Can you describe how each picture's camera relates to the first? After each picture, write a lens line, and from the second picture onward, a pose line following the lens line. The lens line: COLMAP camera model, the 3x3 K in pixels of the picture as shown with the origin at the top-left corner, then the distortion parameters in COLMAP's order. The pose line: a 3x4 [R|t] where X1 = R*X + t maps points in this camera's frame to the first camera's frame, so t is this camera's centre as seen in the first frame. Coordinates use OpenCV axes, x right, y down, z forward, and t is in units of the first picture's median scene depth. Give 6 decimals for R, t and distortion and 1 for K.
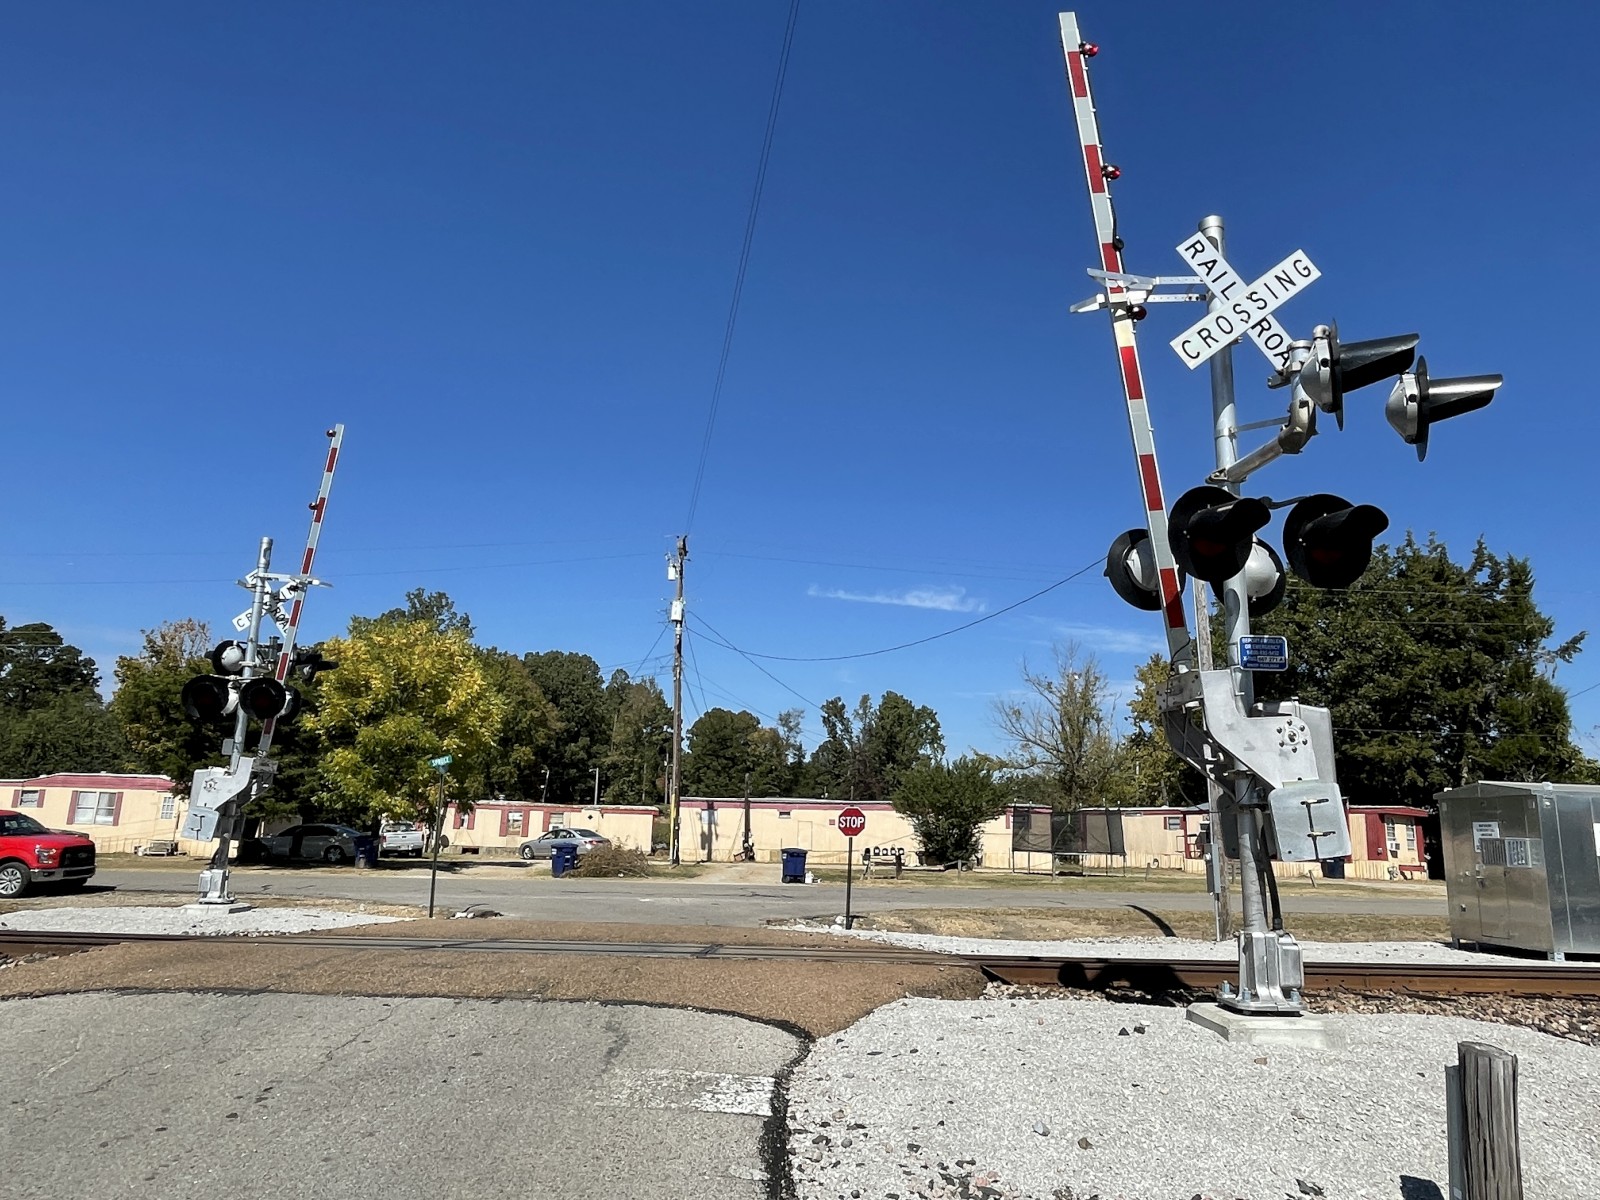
lens RADIAL K [[1071.8, 0, 808.1], [0, 1071.8, 602.0], [0, 0, 1]] dist [0.016275, -0.022067]
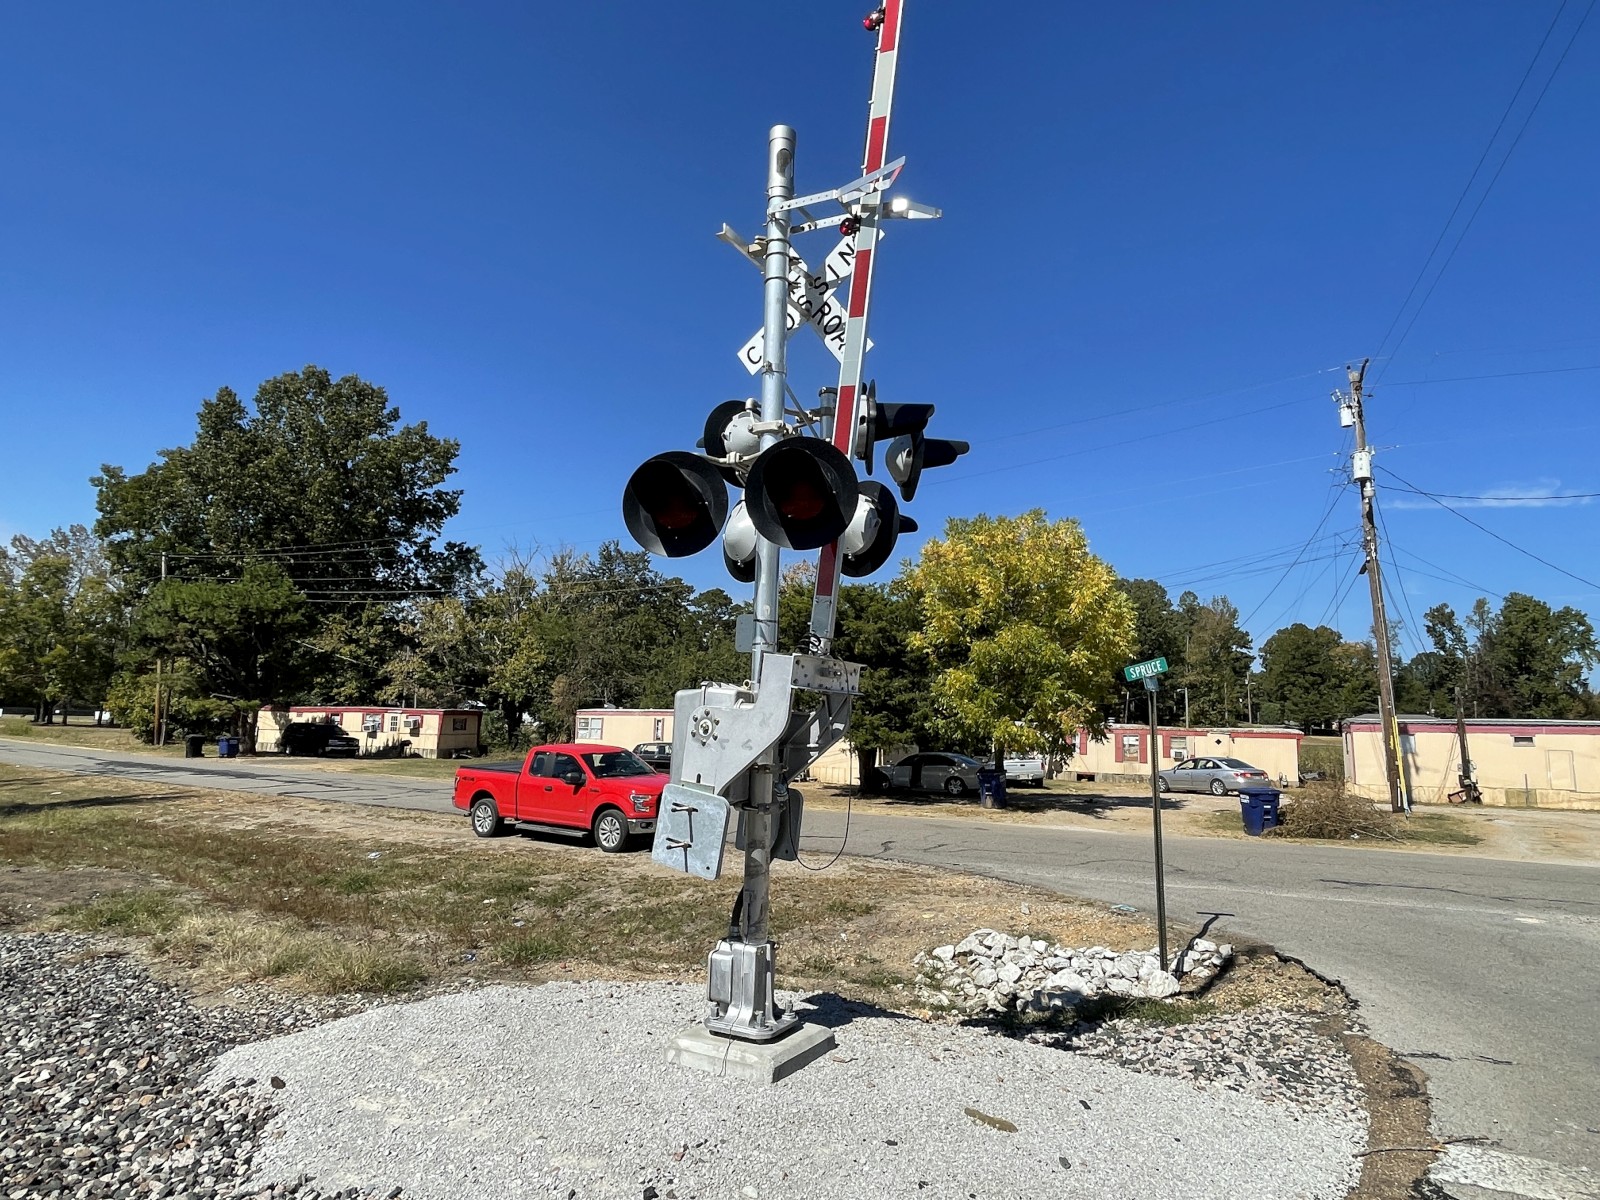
lens RADIAL K [[933.3, 0, 802.0], [0, 933.3, 601.6], [0, 0, 1]] dist [-0.001653, 0.000886]
pose [[0.850913, -0.074831, -0.519949, -0.119168], [0.104651, 0.994109, 0.028191, 0.040699], [0.514777, -0.078401, 0.853732, 0.251342]]
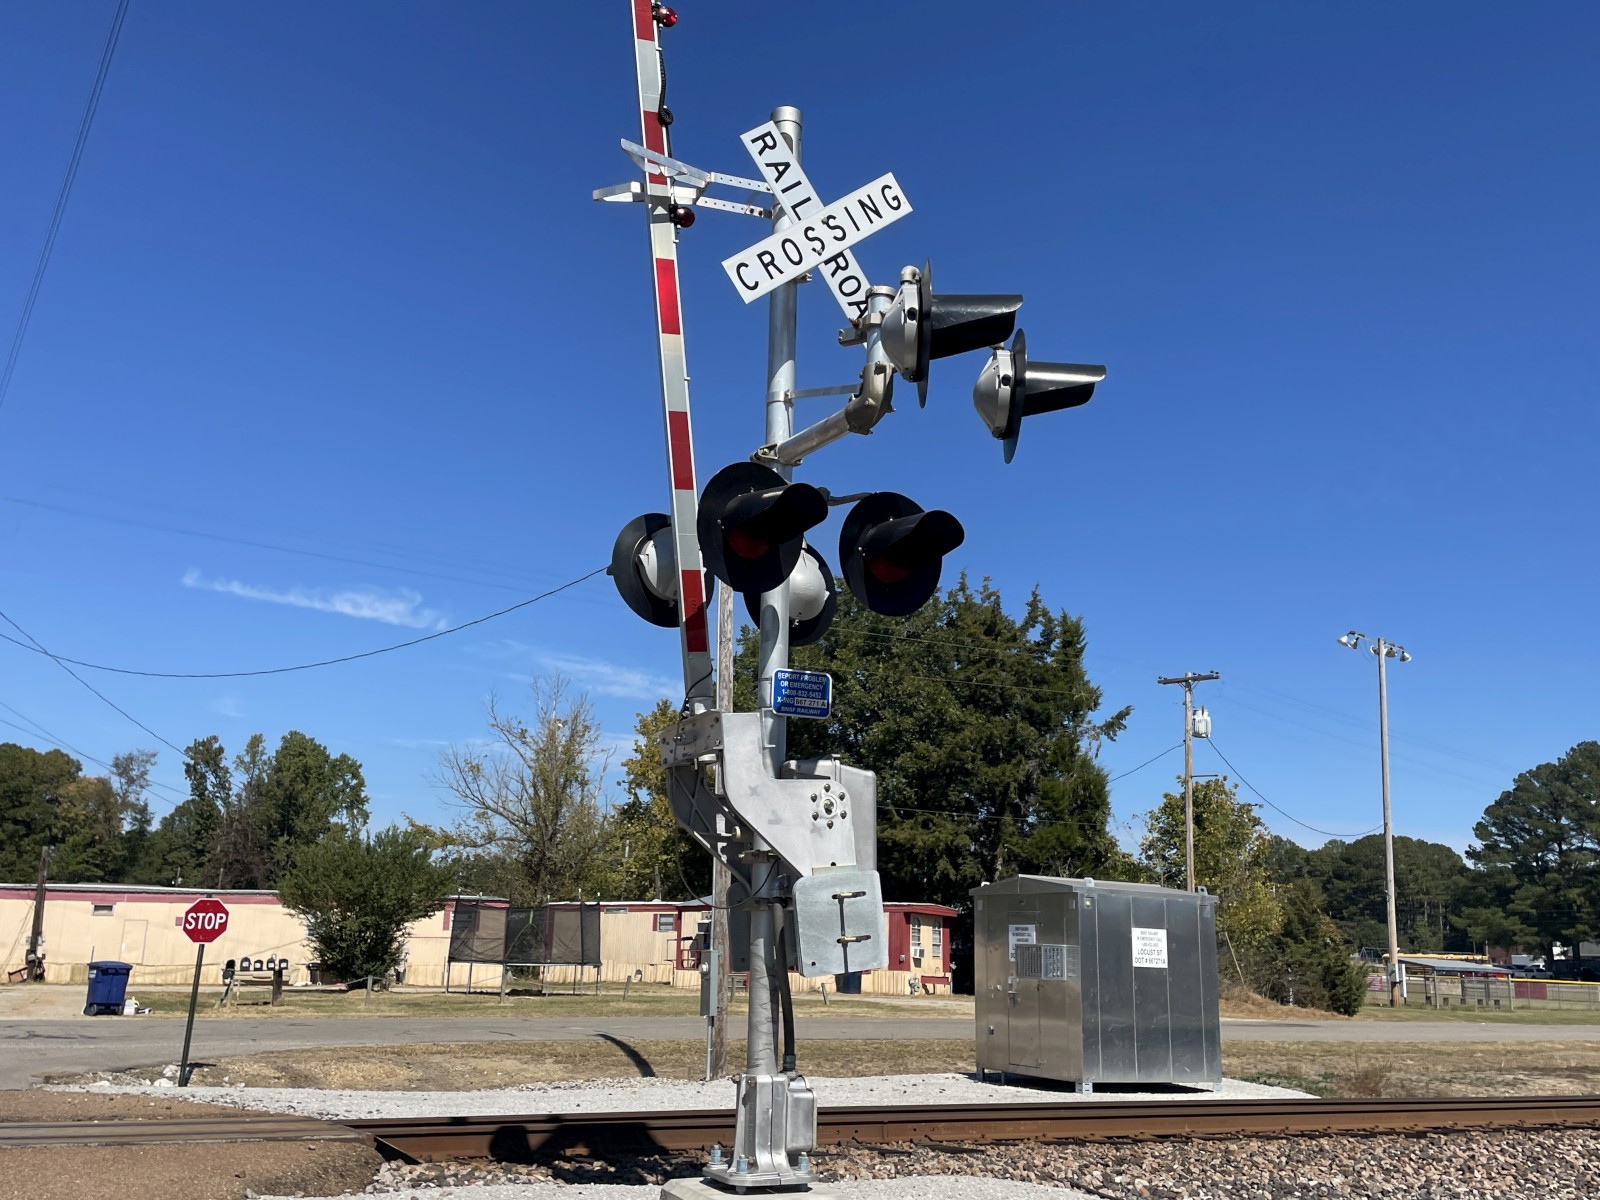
lens RADIAL K [[1447.9, 0, 778.7], [0, 1447.9, 580.8], [0, 0, 1]] dist [0.052085, 0.000000]
pose [[0.921877, 0.095481, 0.375536, 0.003374], [-0.085248, 0.995396, -0.043812, 0.002206], [-0.377990, 0.008376, 0.925772, 0.010944]]
